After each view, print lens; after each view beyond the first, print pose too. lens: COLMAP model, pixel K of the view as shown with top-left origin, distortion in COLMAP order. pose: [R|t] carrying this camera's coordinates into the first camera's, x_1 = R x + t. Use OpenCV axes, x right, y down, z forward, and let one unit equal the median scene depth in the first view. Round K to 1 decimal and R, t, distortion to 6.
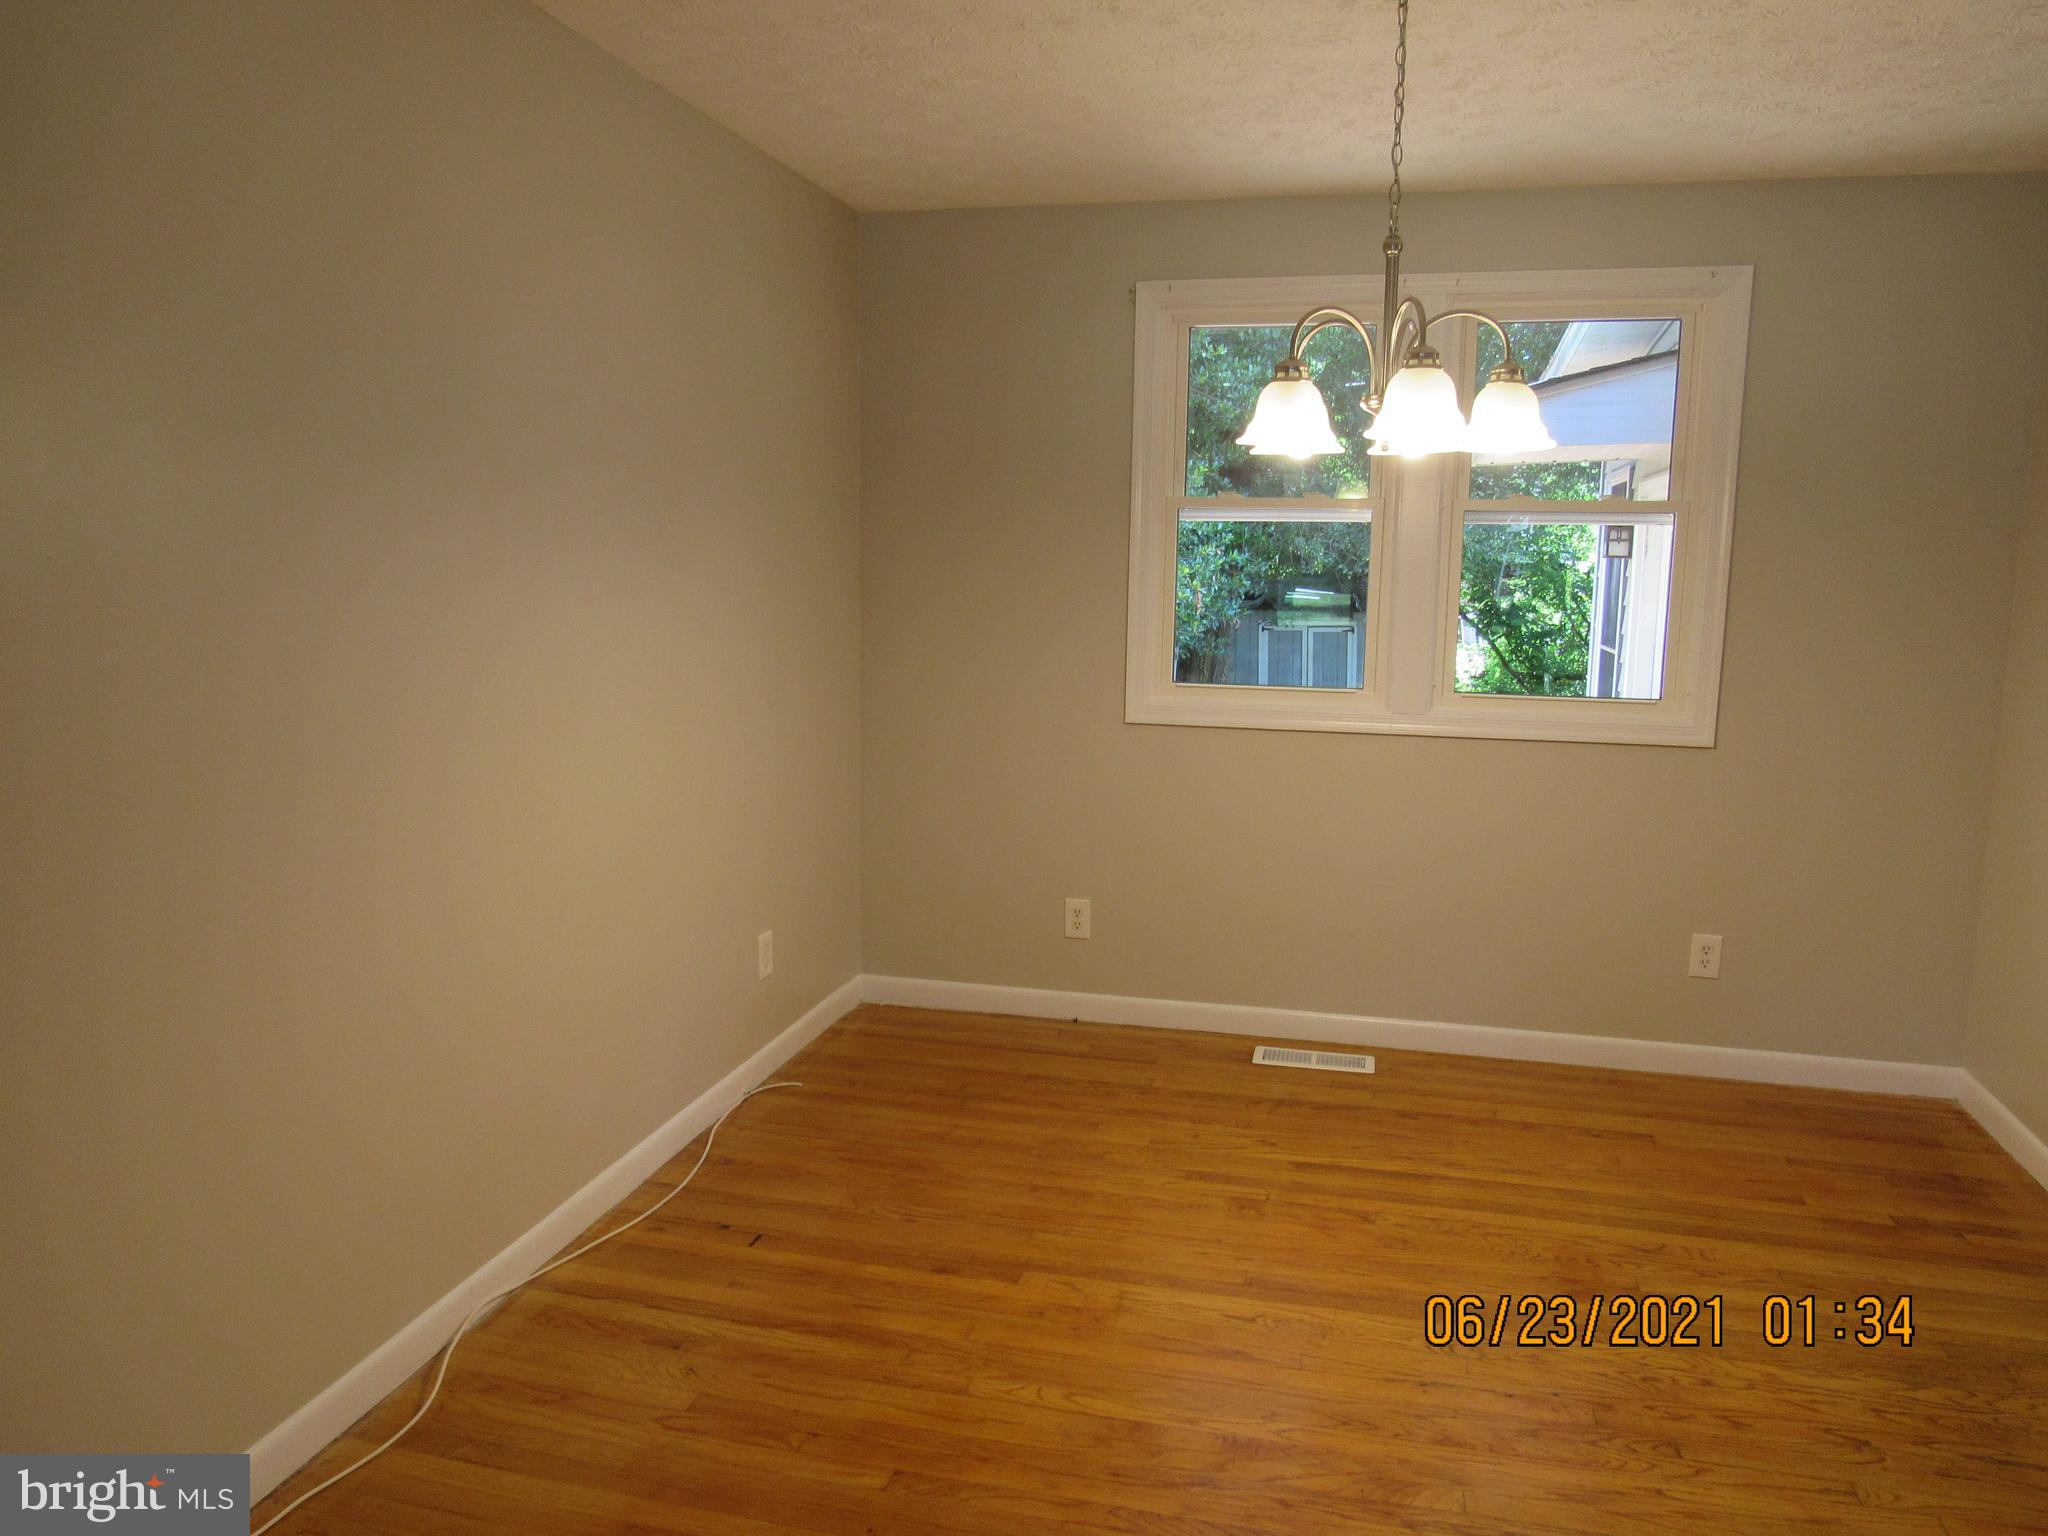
lens RADIAL K [[1470.9, 0, 1035.3], [0, 1470.9, 780.3], [0, 0, 1]] dist [-0.027646, 0.008937]
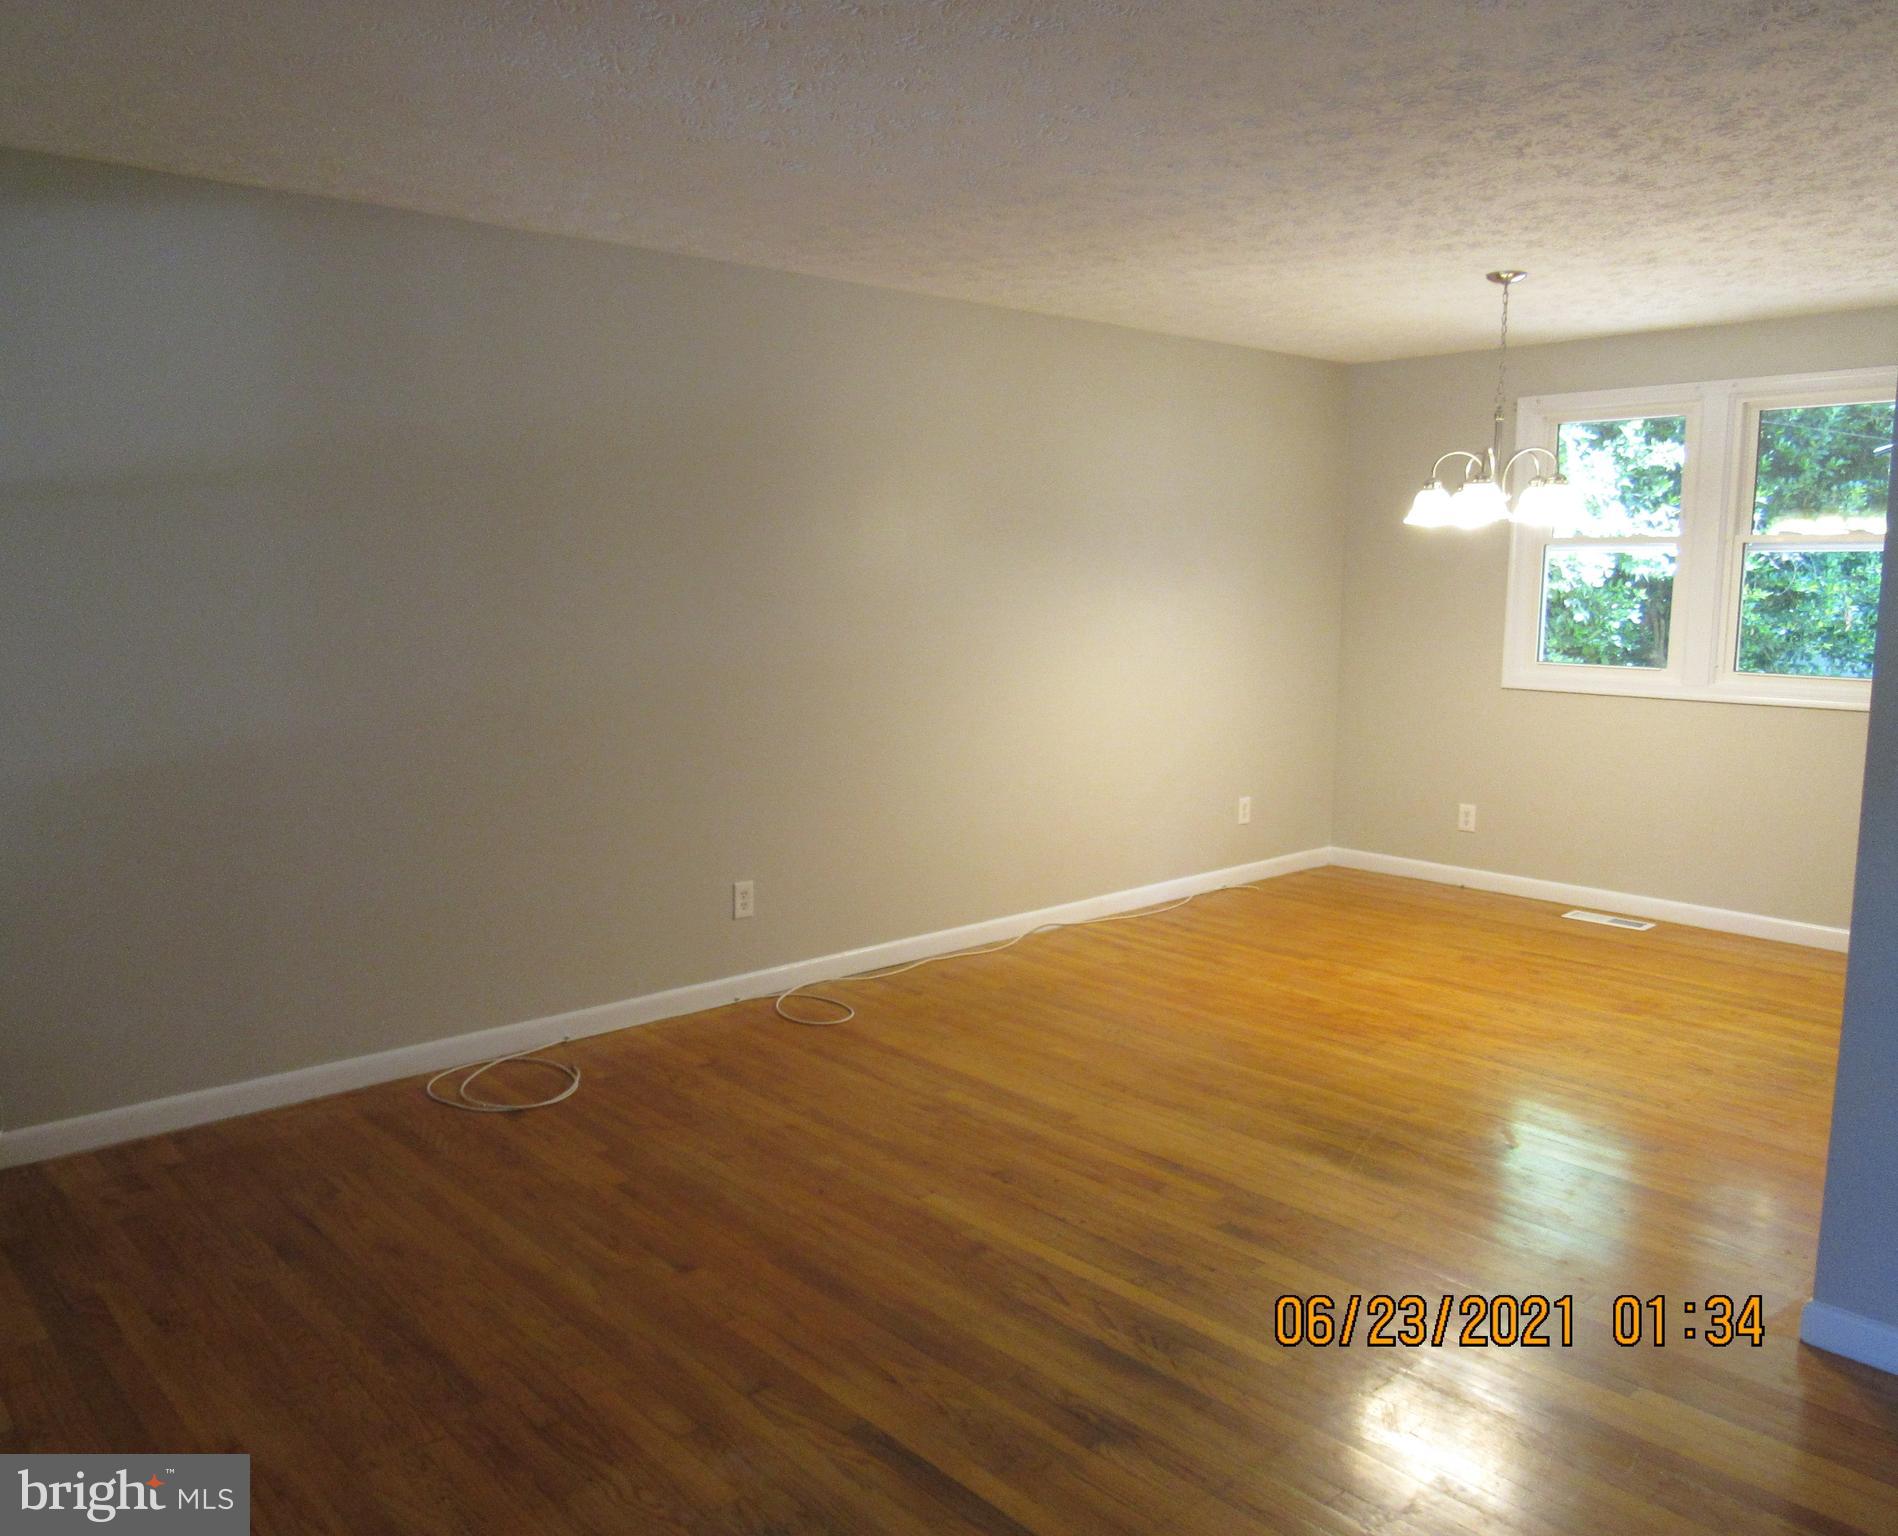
lens RADIAL K [[1465.4, 0, 890.4], [0, 1465.4, 791.2], [0, 0, 1]] dist [-0.010369, 0.004292]
pose [[0.817941, 0.074044, -0.570518, 0.529841], [-0.077052, 0.996848, 0.018907, 0.111657], [0.570120, 0.028495, 0.821067, -0.753162]]
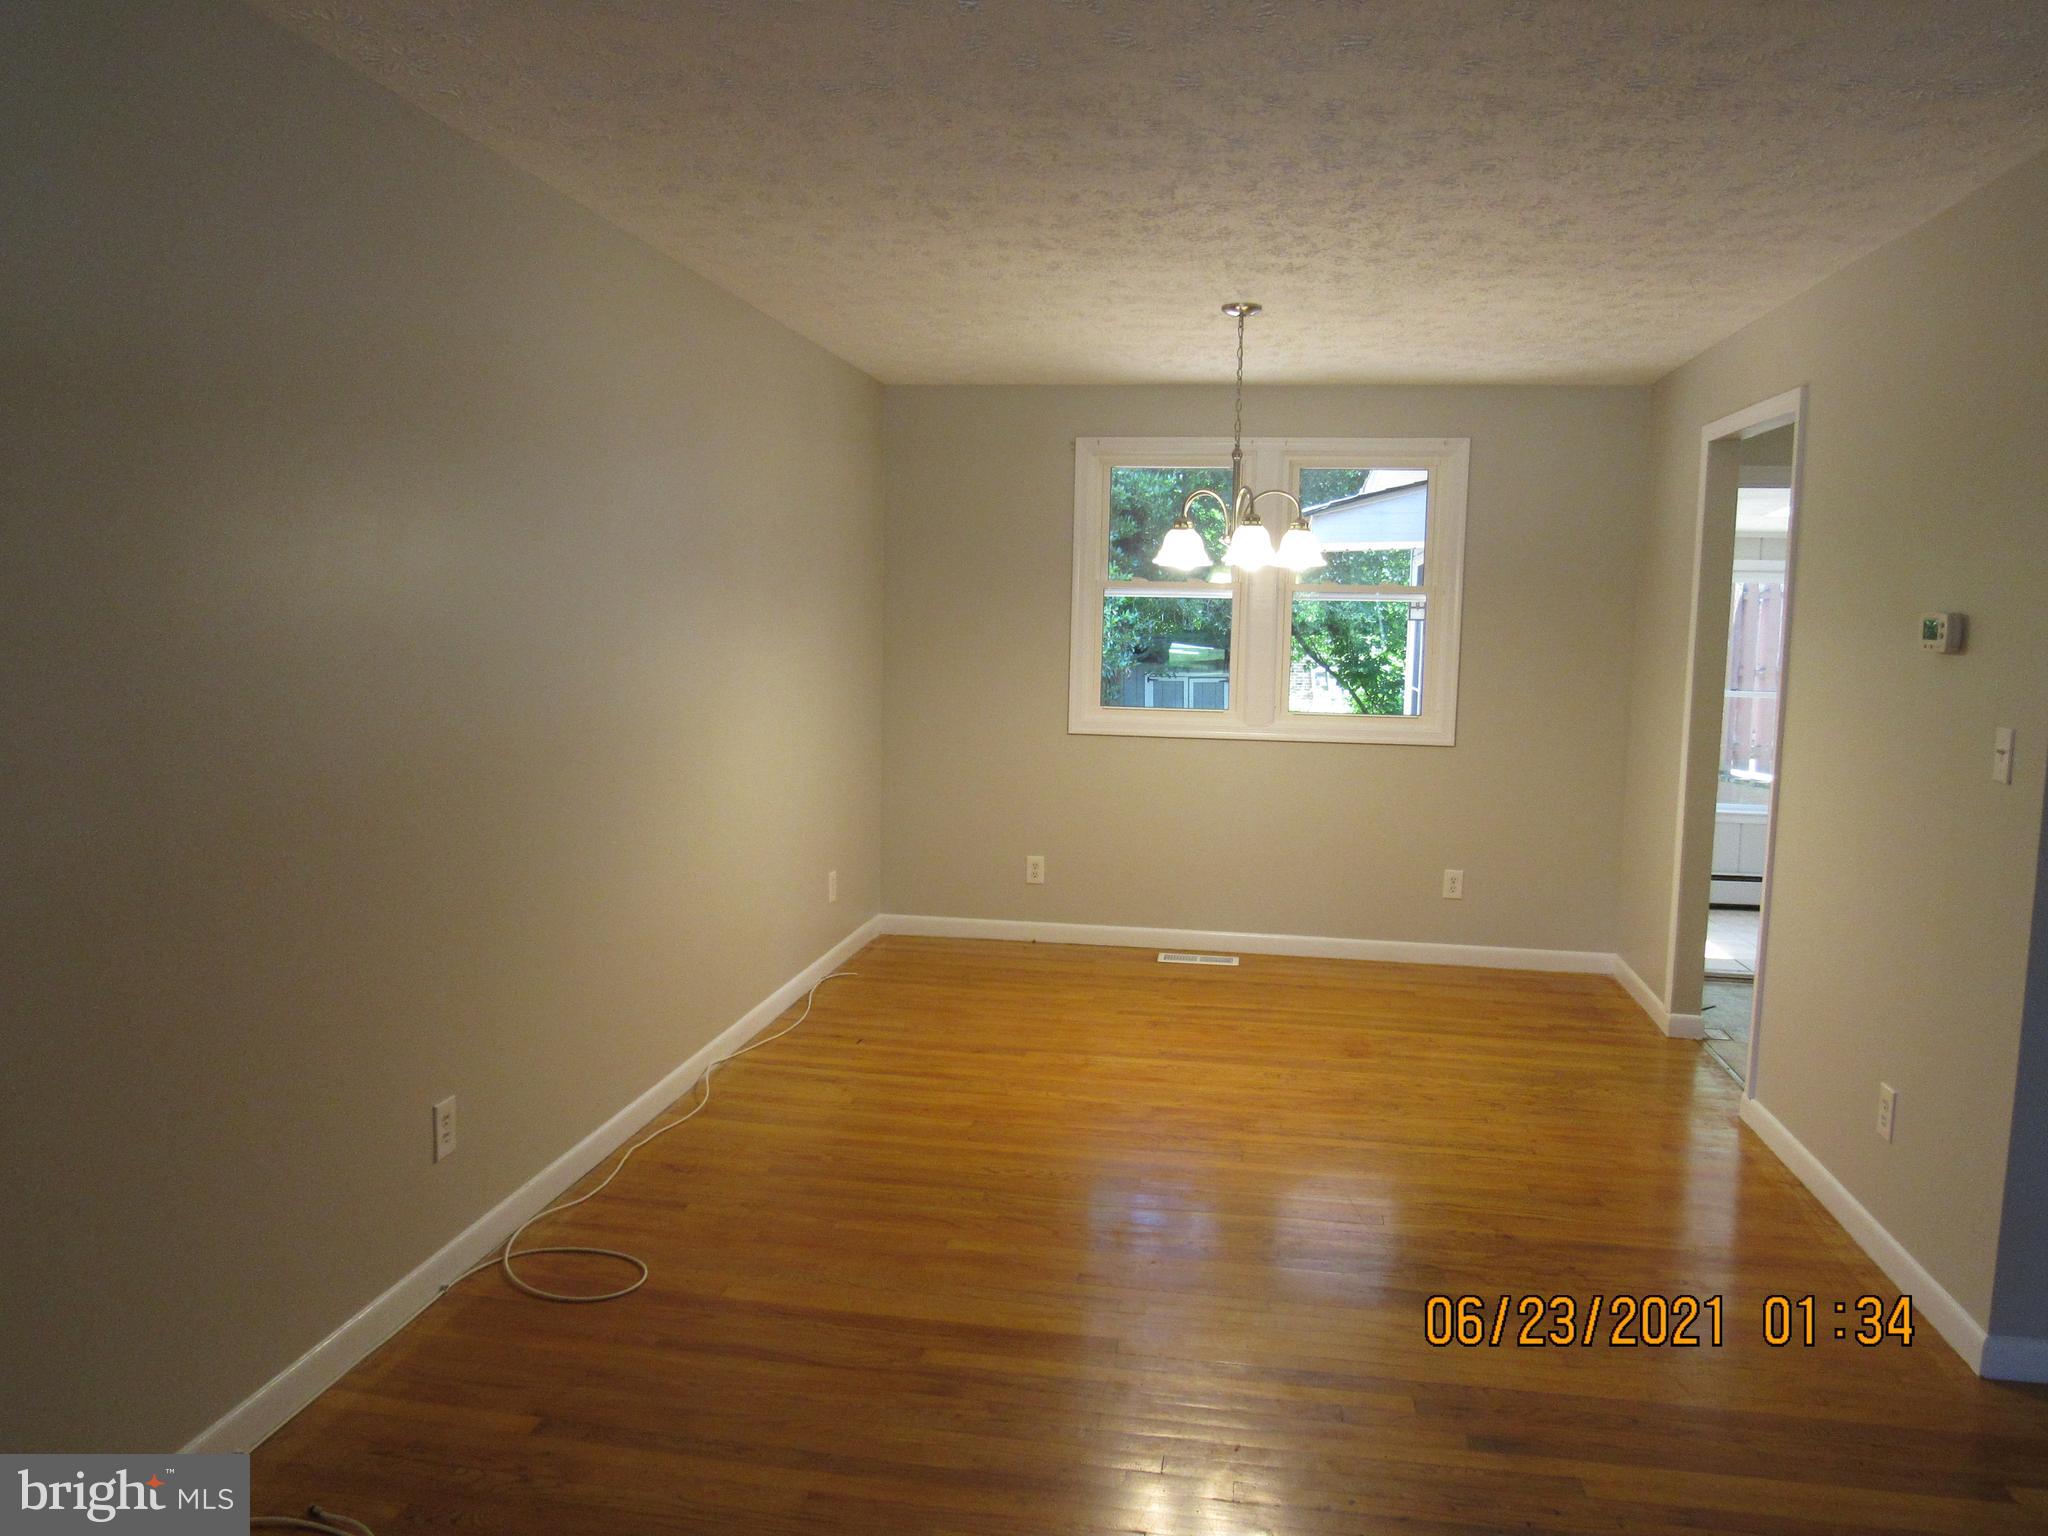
lens RADIAL K [[1470.9, 0, 1034.5], [0, 1470.9, 777.5], [0, 0, 1]] dist [-0.027646, 0.008937]
pose [[0.996886, -0.003487, 0.078782, -0.113012], [0.006522, 0.999245, -0.038301, 0.078018], [-0.078589, 0.038696, 0.996156, -0.583503]]
